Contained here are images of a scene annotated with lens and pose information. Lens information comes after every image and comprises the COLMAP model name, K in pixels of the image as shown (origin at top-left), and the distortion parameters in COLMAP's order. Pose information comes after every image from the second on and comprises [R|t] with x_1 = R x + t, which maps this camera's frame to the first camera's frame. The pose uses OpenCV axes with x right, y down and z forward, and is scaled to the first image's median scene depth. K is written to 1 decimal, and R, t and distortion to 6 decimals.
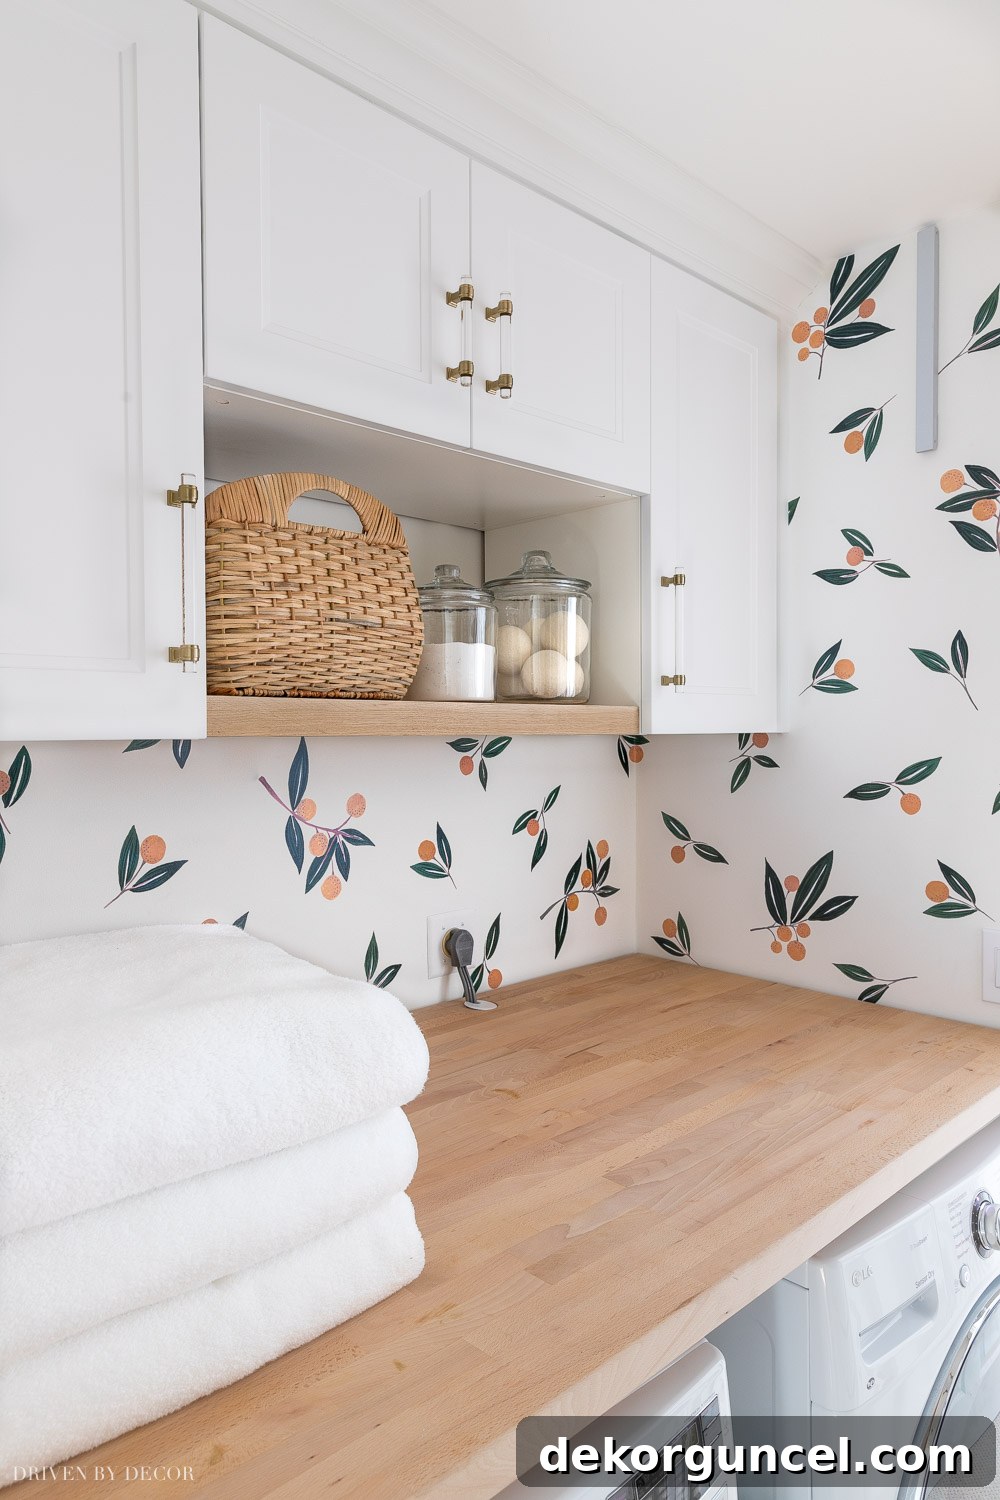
lens RADIAL K [[985.0, 0, 503.7], [0, 985.0, 750.1], [0, 0, 1]] dist [0.003156, -0.000472]
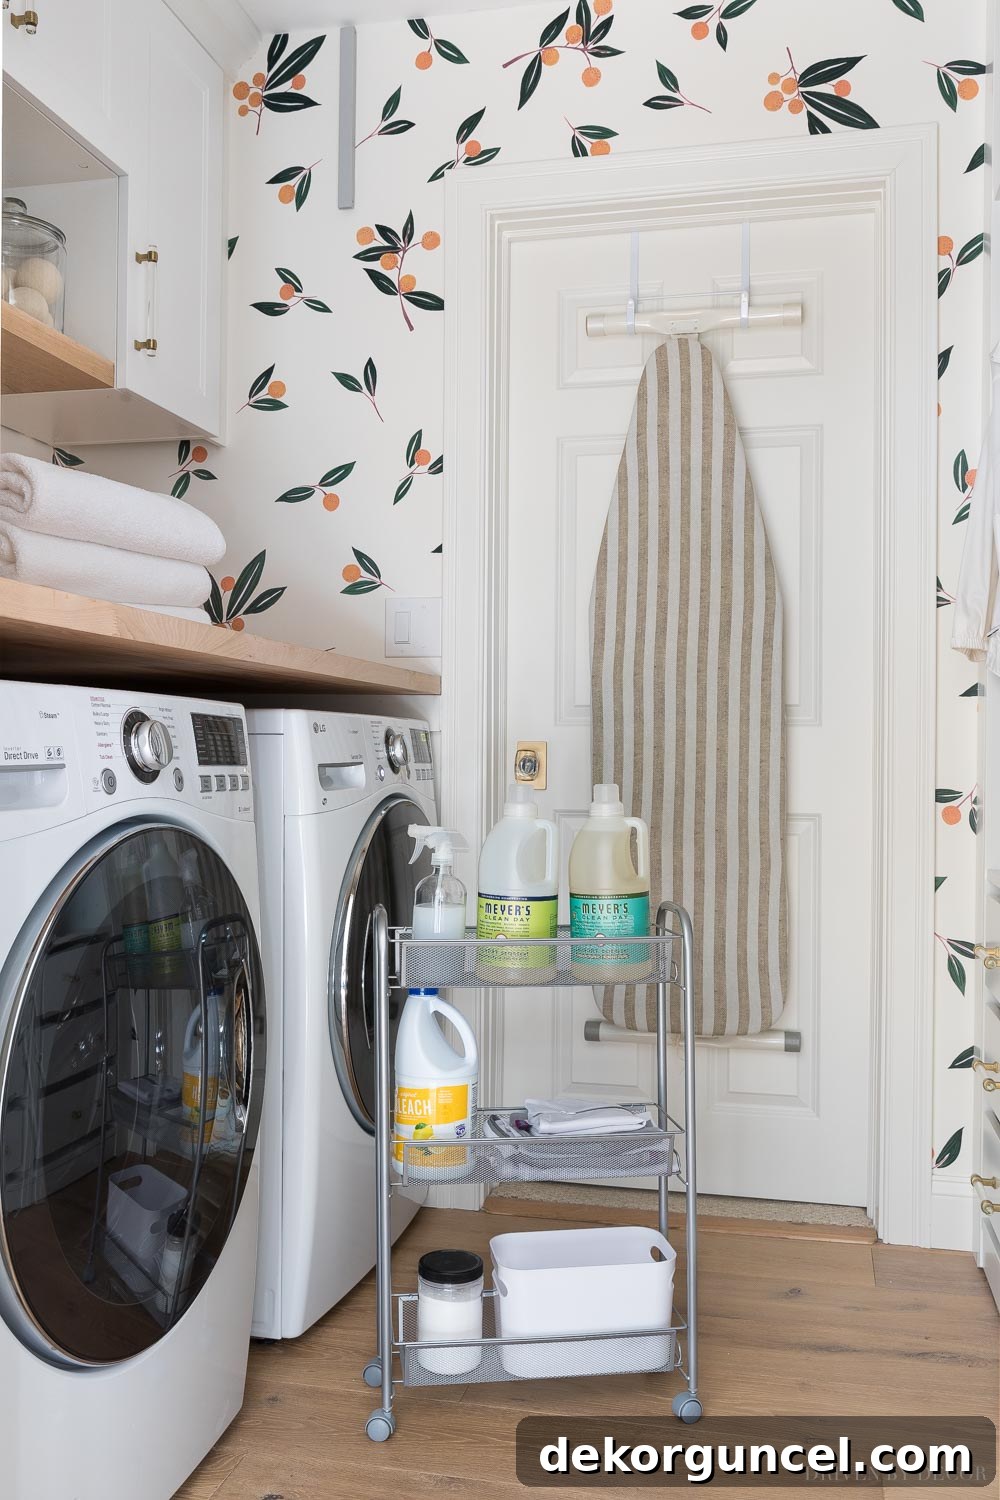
lens RADIAL K [[1328.9, 0, 505.9], [0, 1328.9, 750.0], [0, 0, 1]] dist [0.000675, 0.012771]
pose [[0.839282, 0.018193, 0.543392, -0.272518], [-0.003282, 0.999591, -0.028397, 0.393859], [-0.543686, 0.022050, 0.838999, -0.447441]]
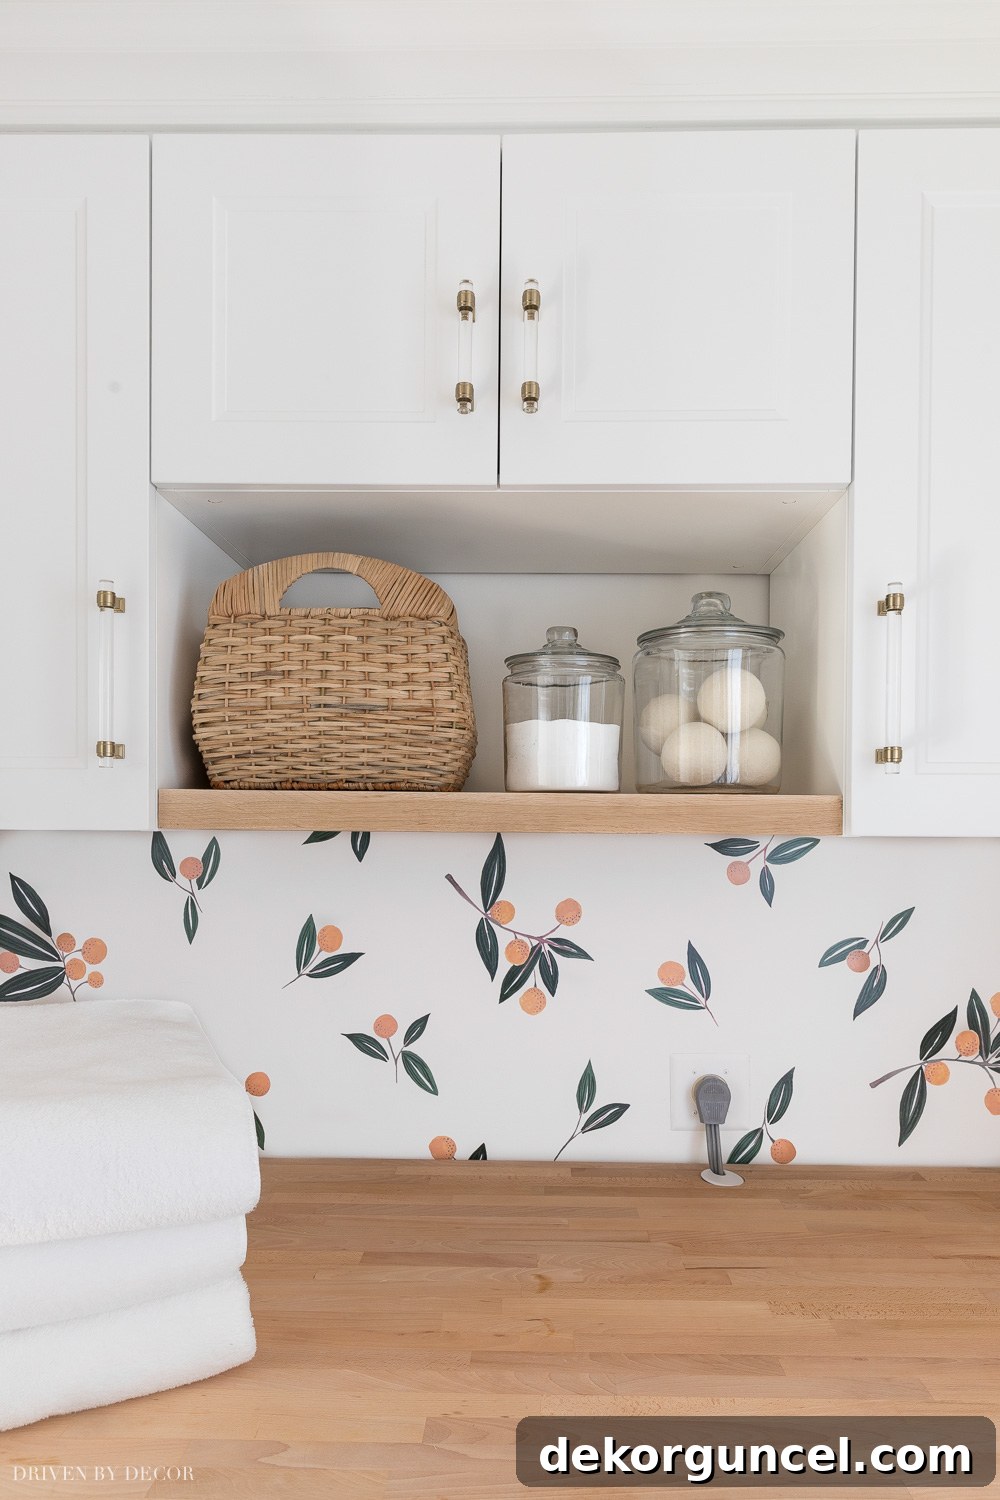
lens RADIAL K [[1015.0, 0, 505.6], [0, 1015.0, 837.6], [0, 0, 1]] dist [-0.000259, -0.002215]
pose [[0.703046, 0.017207, -0.710936, 0.429722], [-0.025790, 0.999667, -0.001310, -0.007288], [0.710677, 0.019256, 0.703255, 0.304555]]
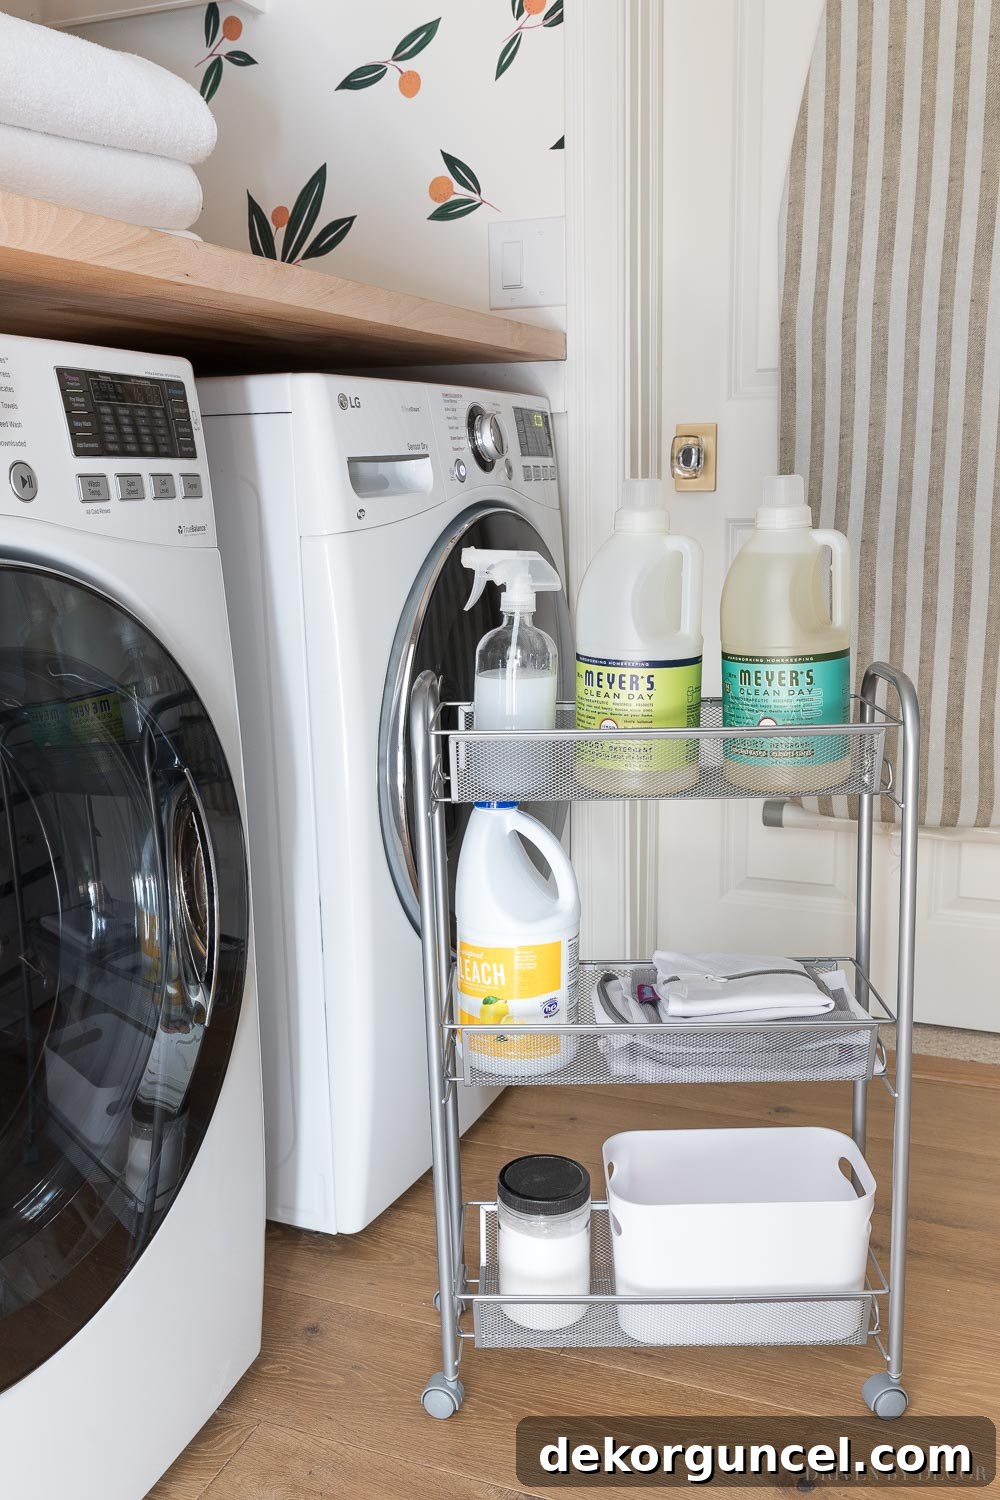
lens RADIAL K [[1335.1, 0, 506.0], [0, 1335.1, 748.2], [0, 0, 1]] dist [0.007028, 0.002421]
pose [[0.912613, -0.091908, 0.398359, -0.017859], [0.019334, 0.983015, 0.182504, 0.400053], [-0.408366, -0.158854, 0.898890, -0.145779]]
